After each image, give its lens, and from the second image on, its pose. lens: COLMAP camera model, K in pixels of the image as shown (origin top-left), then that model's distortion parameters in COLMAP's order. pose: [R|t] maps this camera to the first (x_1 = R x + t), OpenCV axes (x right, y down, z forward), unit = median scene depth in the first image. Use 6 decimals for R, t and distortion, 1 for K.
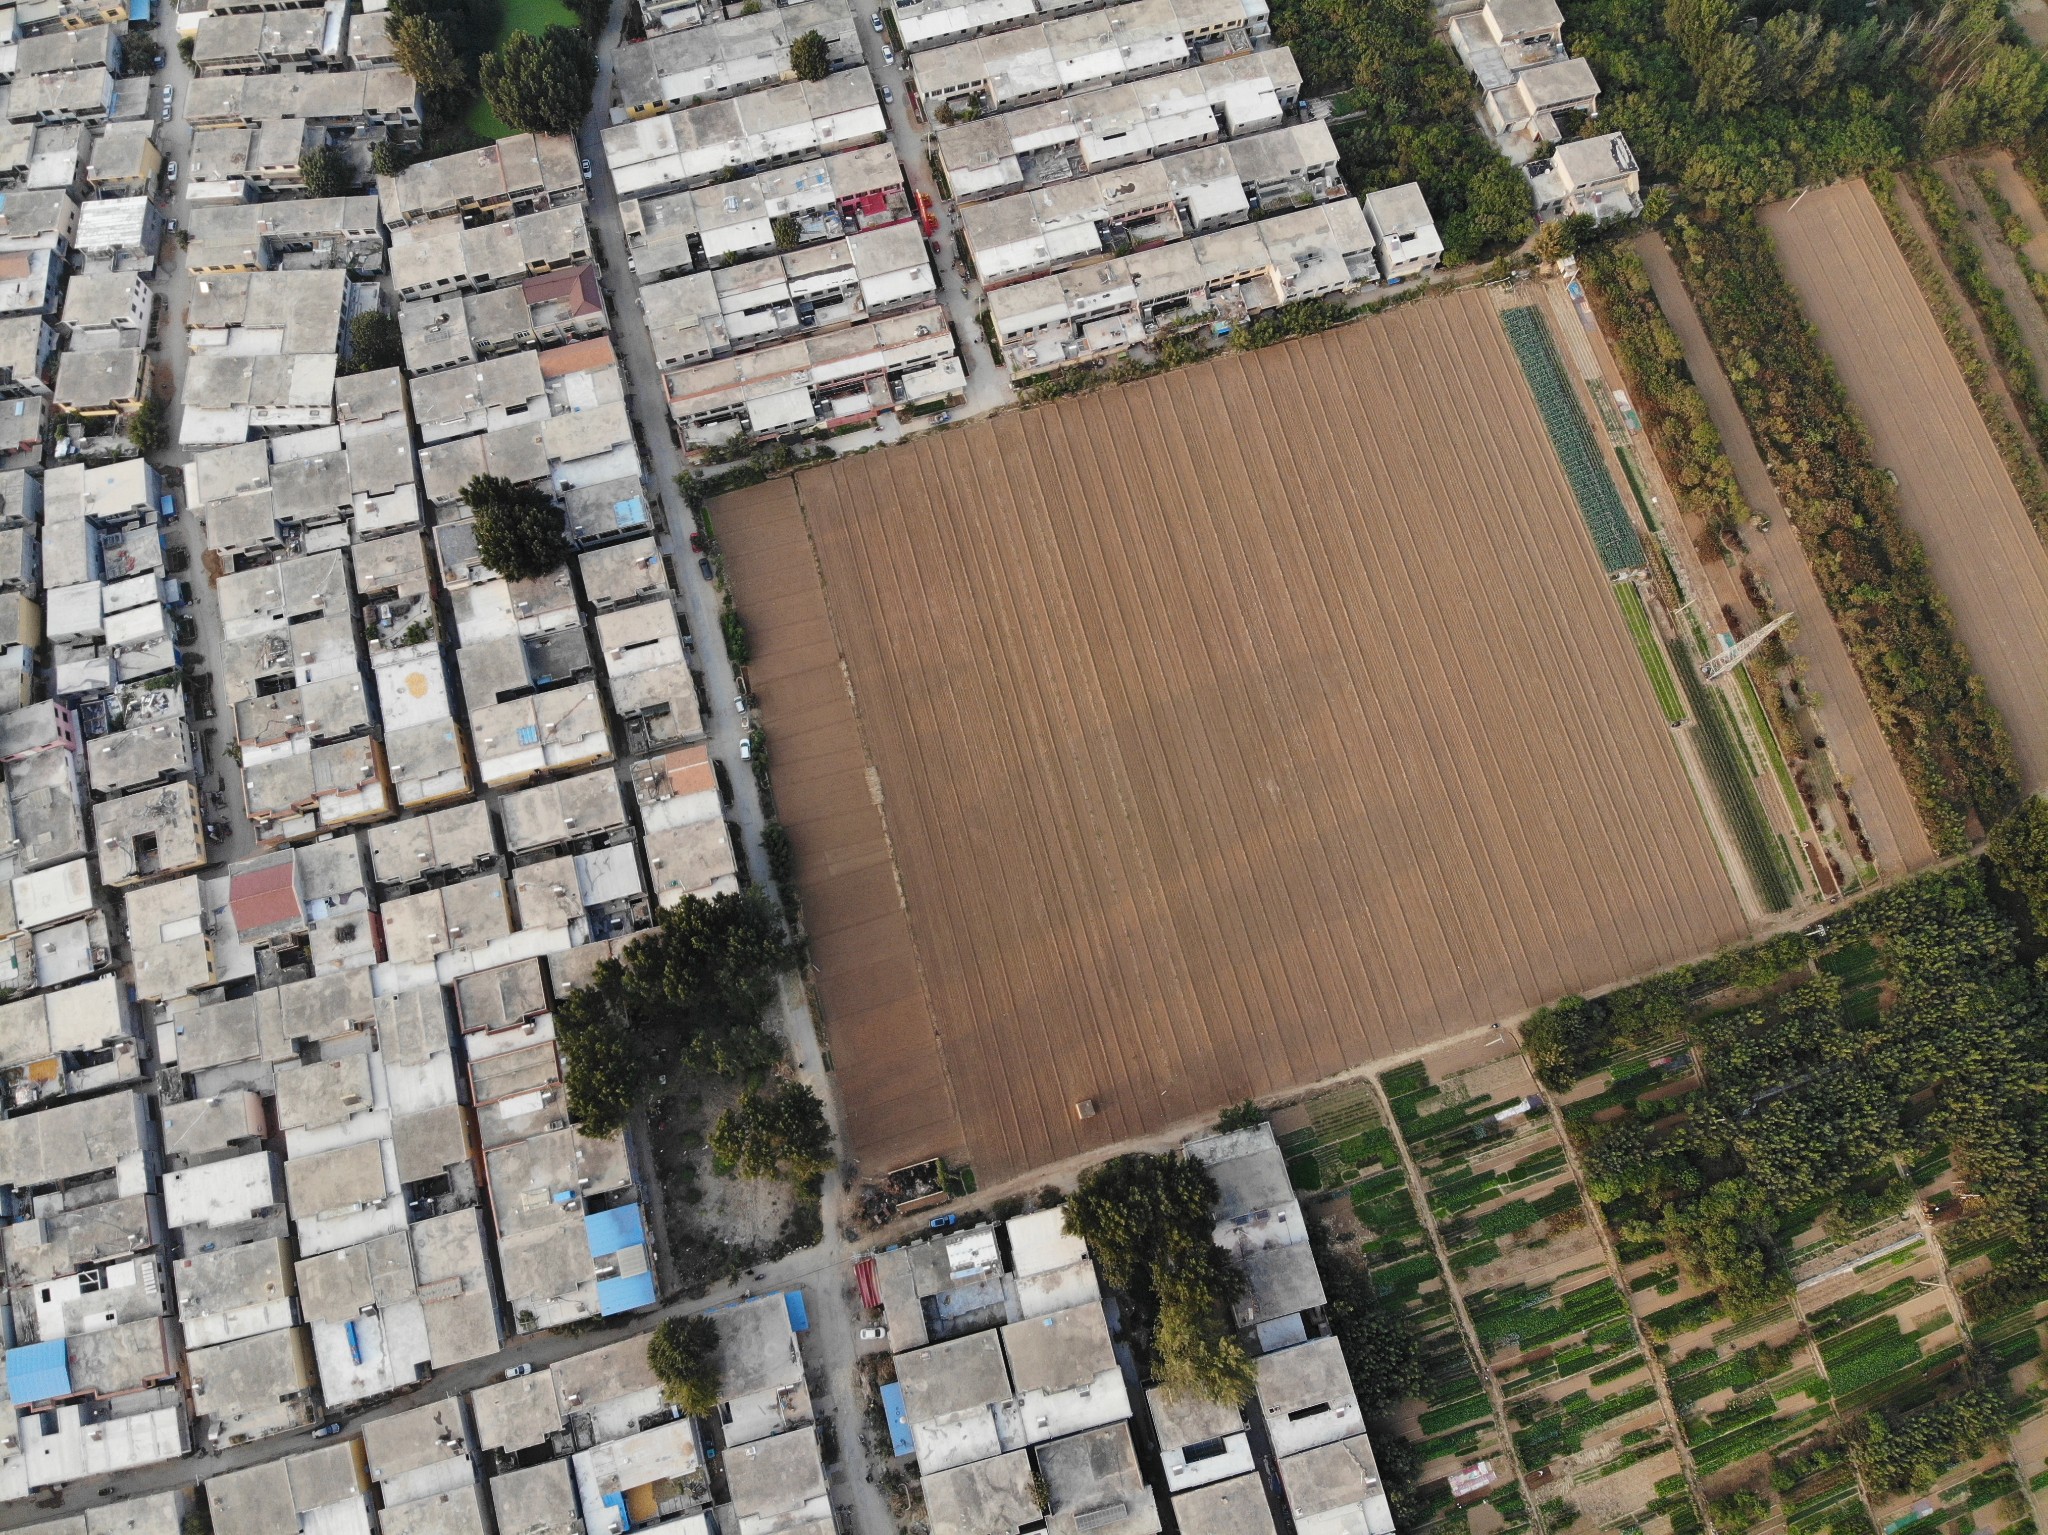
lens RADIAL K [[1497.7, 0, 1018.9], [0, 1497.7, 758.9], [0, 0, 1]] dist [0.059061, -0.177238]
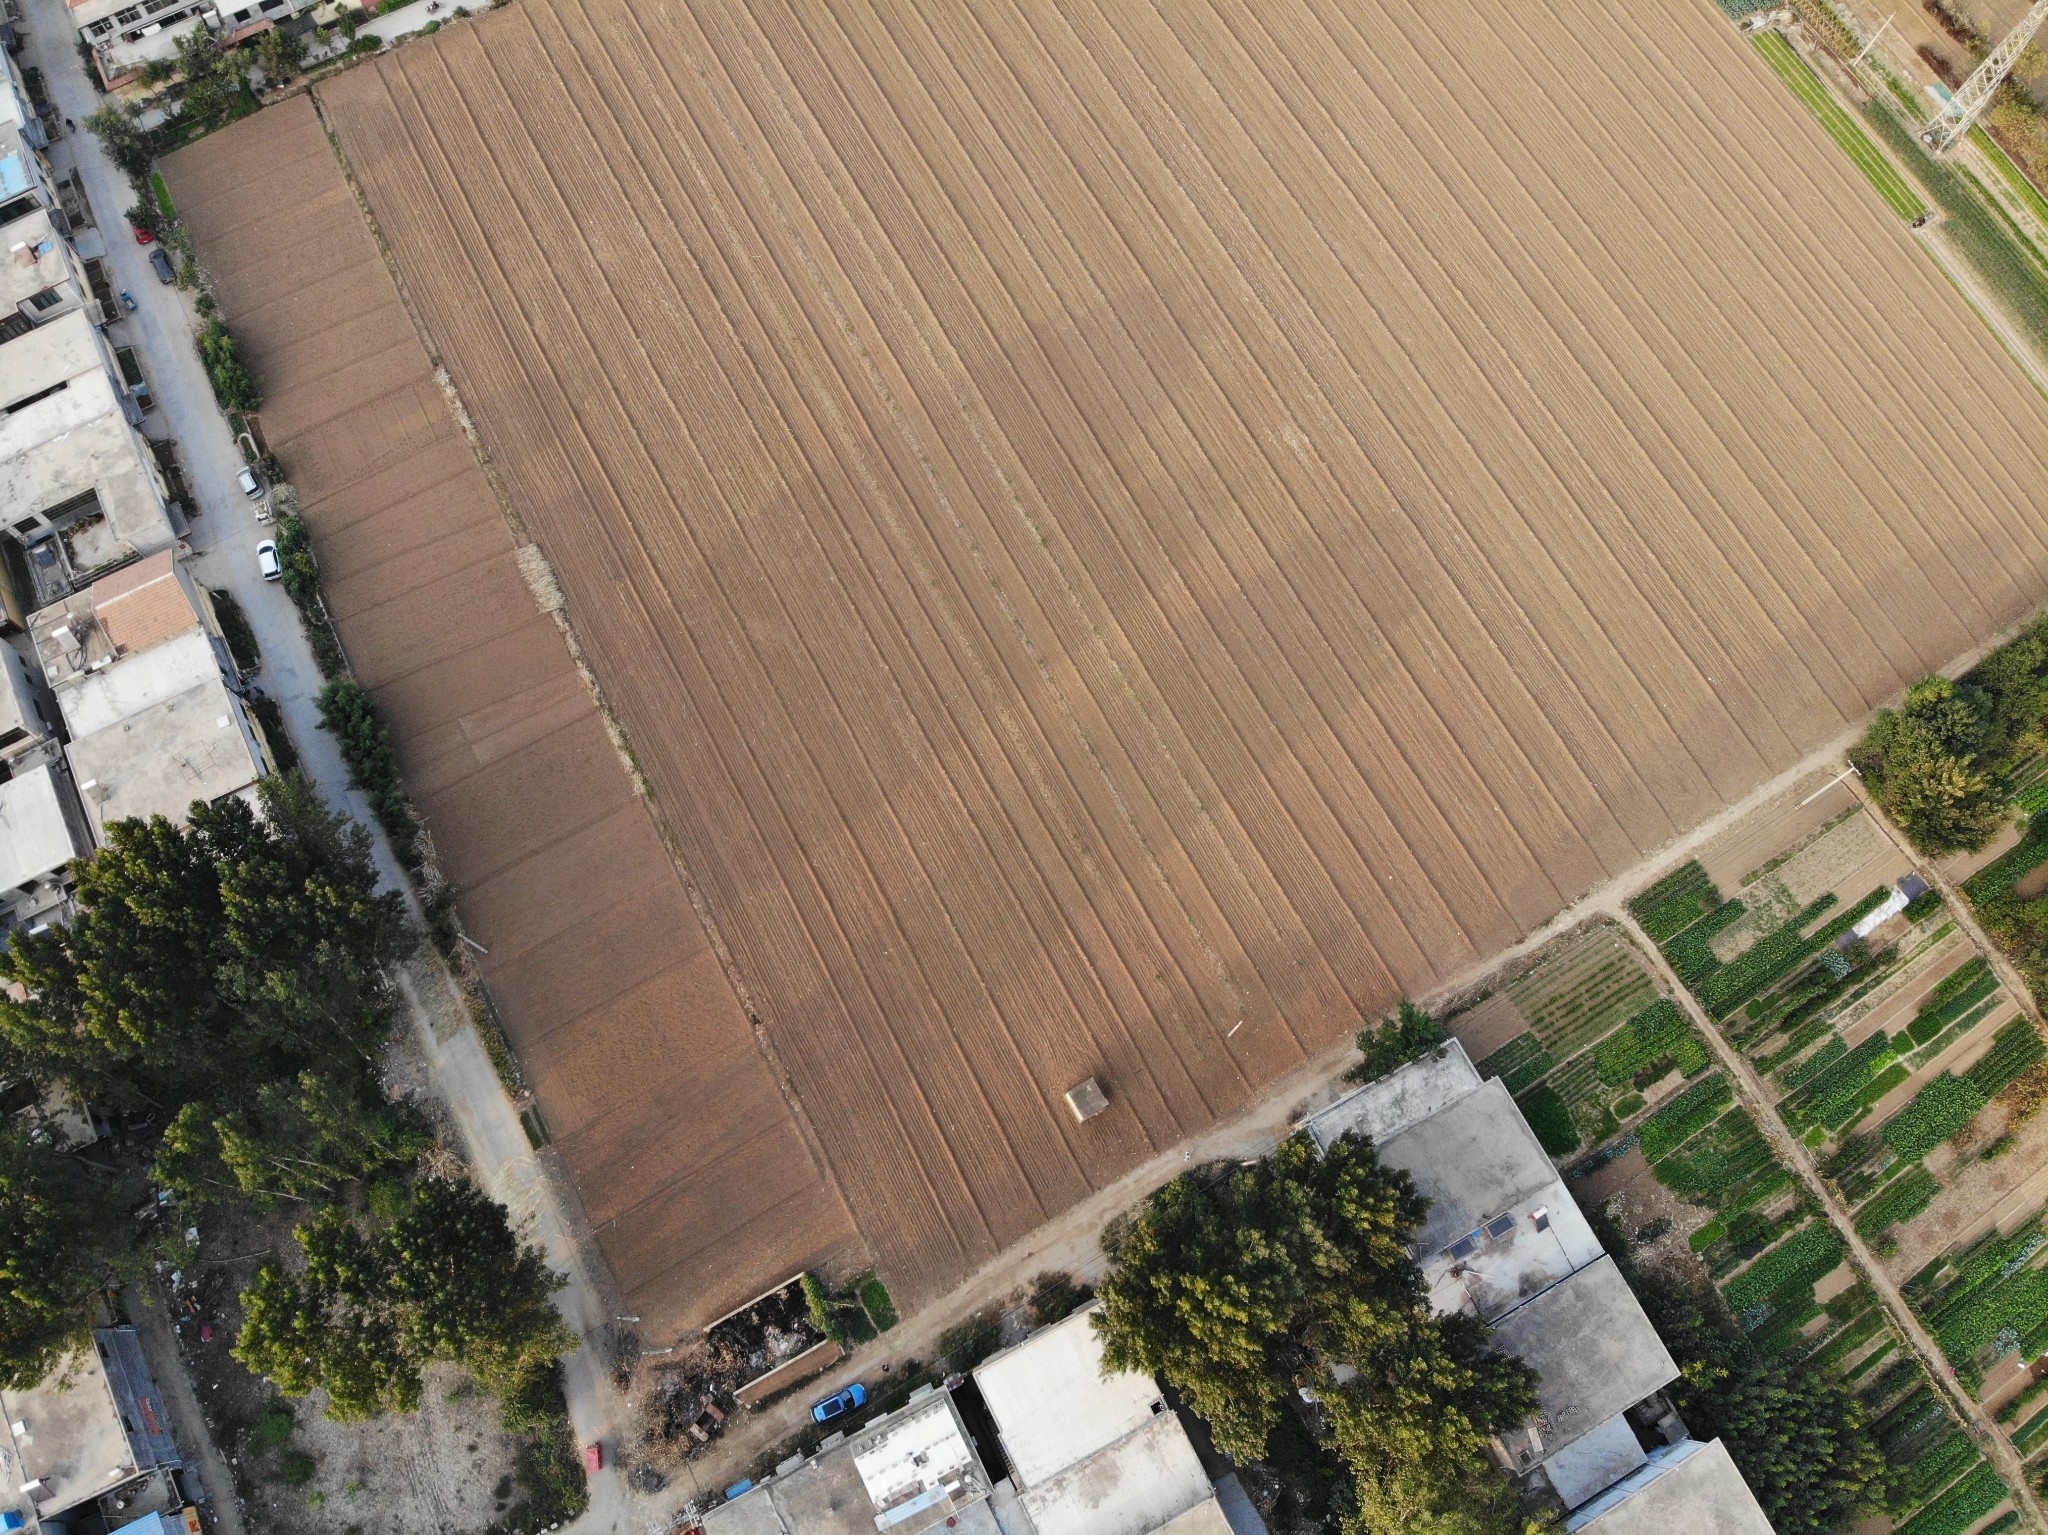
lens RADIAL K [[1403.9, 0, 1034.5], [0, 1403.9, 804.6], [0, 0, 1]] dist [0.022221, -0.104229]
pose [[0.972680, -0.201463, 0.115352, -0.004597], [0.206566, 0.977841, -0.034020, 0.152868], [-0.105942, 0.056918, 0.992742, 0.549638]]
